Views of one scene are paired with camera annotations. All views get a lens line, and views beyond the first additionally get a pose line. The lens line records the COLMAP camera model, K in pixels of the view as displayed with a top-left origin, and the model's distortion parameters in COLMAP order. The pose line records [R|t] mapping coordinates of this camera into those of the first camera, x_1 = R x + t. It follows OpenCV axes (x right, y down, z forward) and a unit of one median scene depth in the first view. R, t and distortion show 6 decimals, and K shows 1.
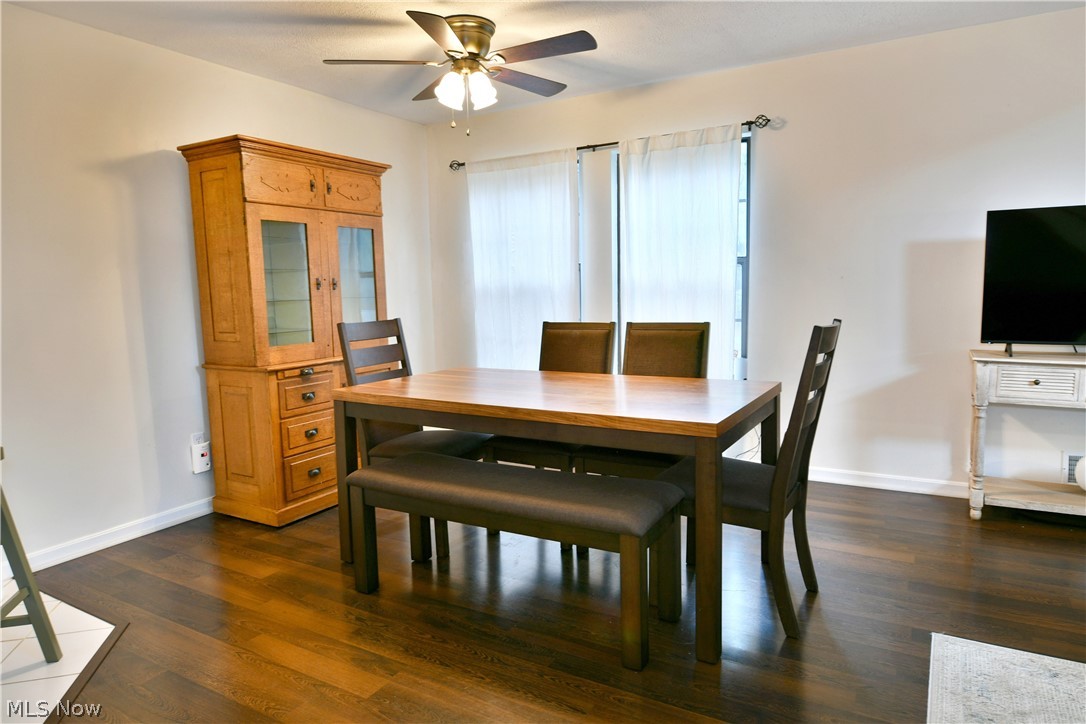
lens RADIAL K [[658.0, 0, 543.0], [0, 658.0, 362.0], [0, 0, 1]] dist [-0.018762, -0.001010]
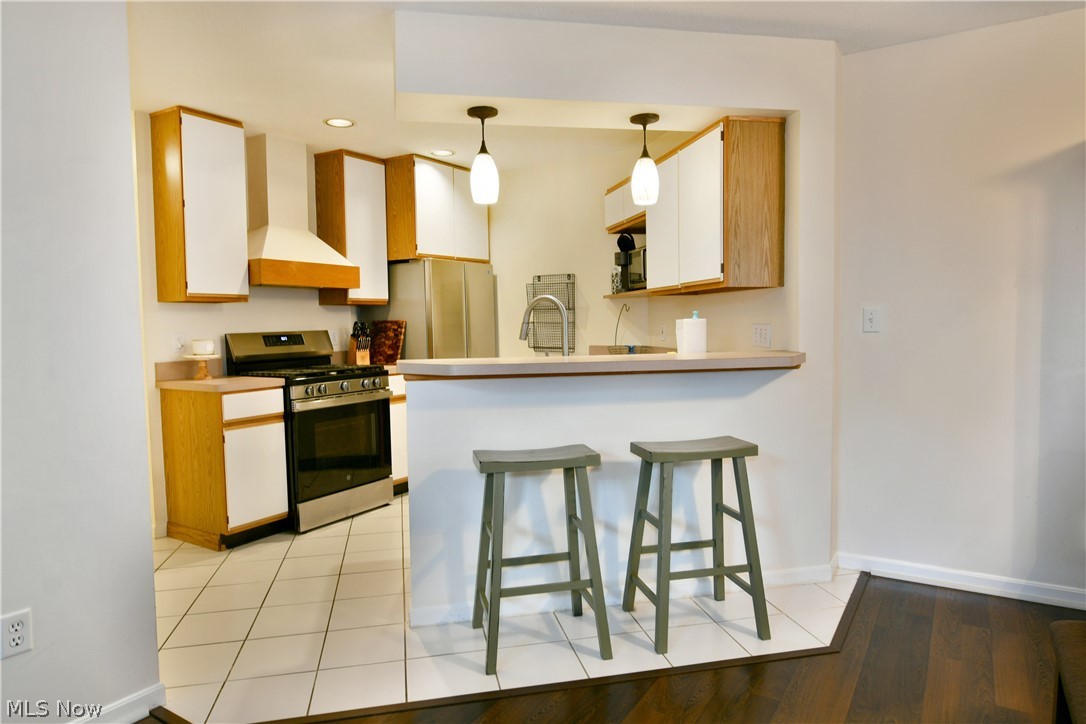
lens RADIAL K [[659.3, 0, 539.6], [0, 659.3, 359.0], [0, 0, 1]] dist [-0.008987, -0.011544]
pose [[-0.052768, 0.086826, -0.994825, 0.248041], [-0.096641, 0.991093, 0.091626, -0.064056], [0.993920, 0.100975, -0.043907, 0.381281]]
